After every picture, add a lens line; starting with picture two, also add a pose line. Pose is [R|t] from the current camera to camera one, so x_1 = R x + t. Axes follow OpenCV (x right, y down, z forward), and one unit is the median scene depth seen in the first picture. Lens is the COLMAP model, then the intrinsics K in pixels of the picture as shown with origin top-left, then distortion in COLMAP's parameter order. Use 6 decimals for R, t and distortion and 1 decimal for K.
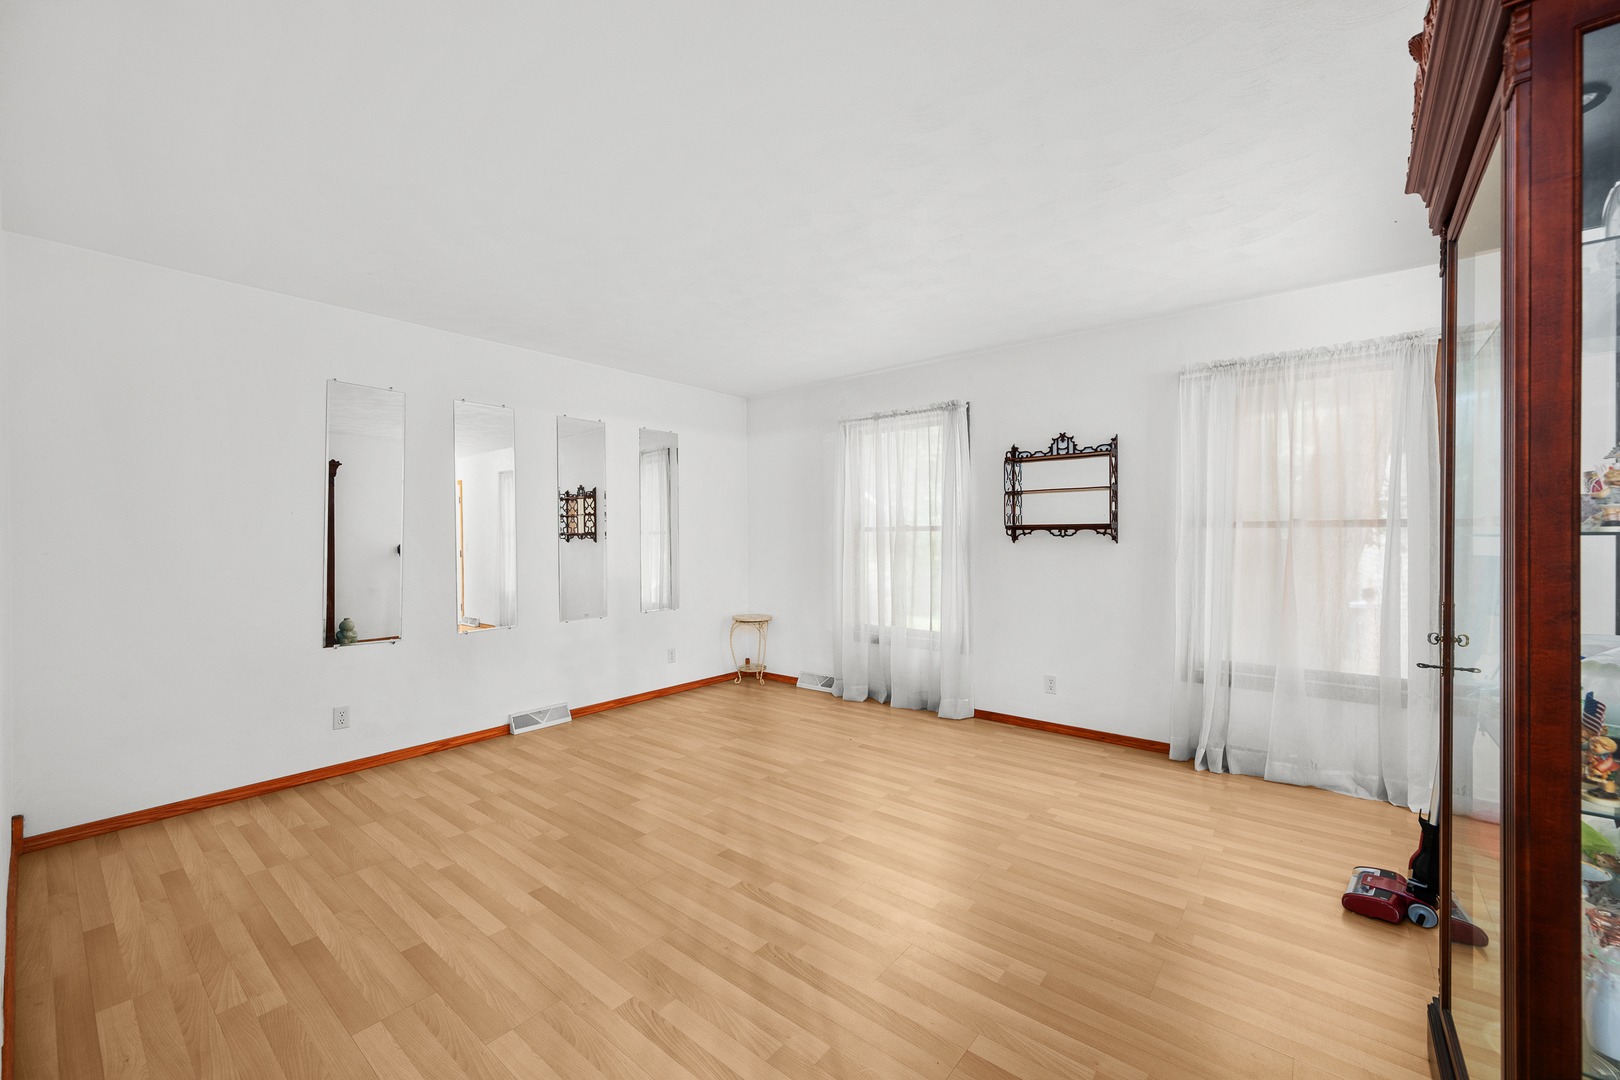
lens RADIAL K [[645.1, 0, 788.5], [0, 645.1, 529.4], [0, 0, 1]] dist [0.002759, -0.000727]
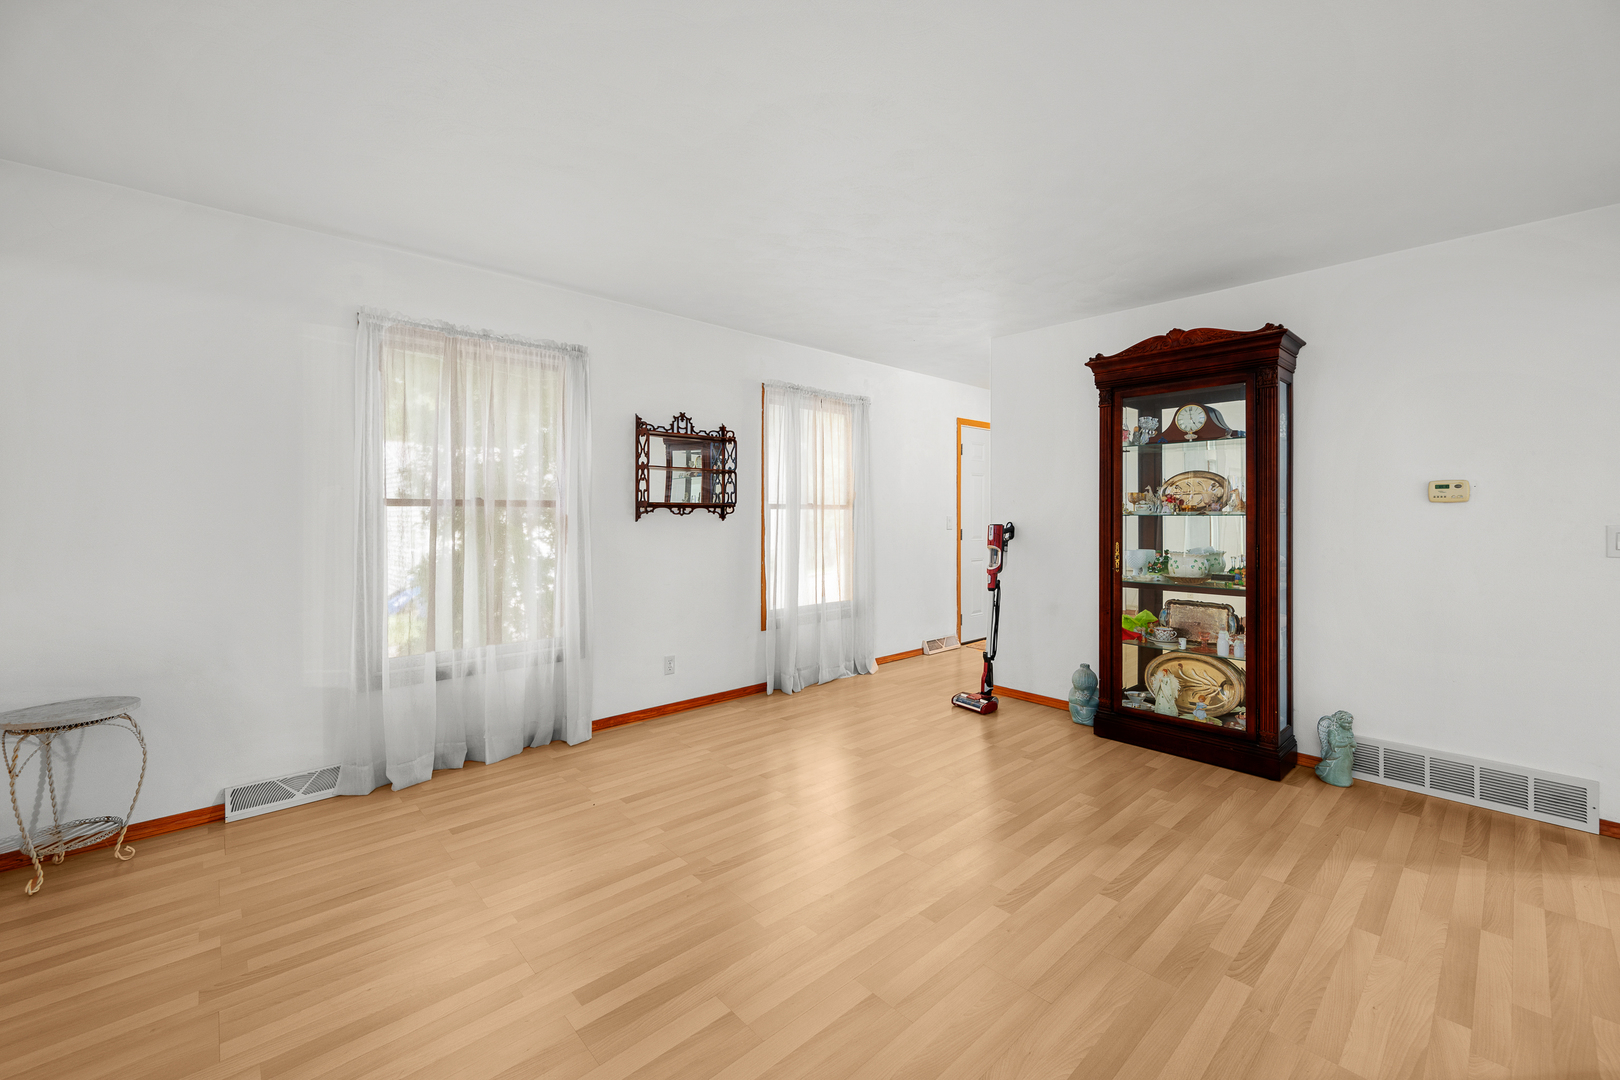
lens RADIAL K [[645.1, 0, 857.9], [0, 645.1, 503.8], [0, 0, 1]] dist [0.002759, -0.000727]
pose [[0.108998, 0.016129, 0.993911, -0.547876], [-0.013115, 0.999805, -0.014787, 0.005066], [-0.993955, -0.011423, 0.109188, 0.612202]]
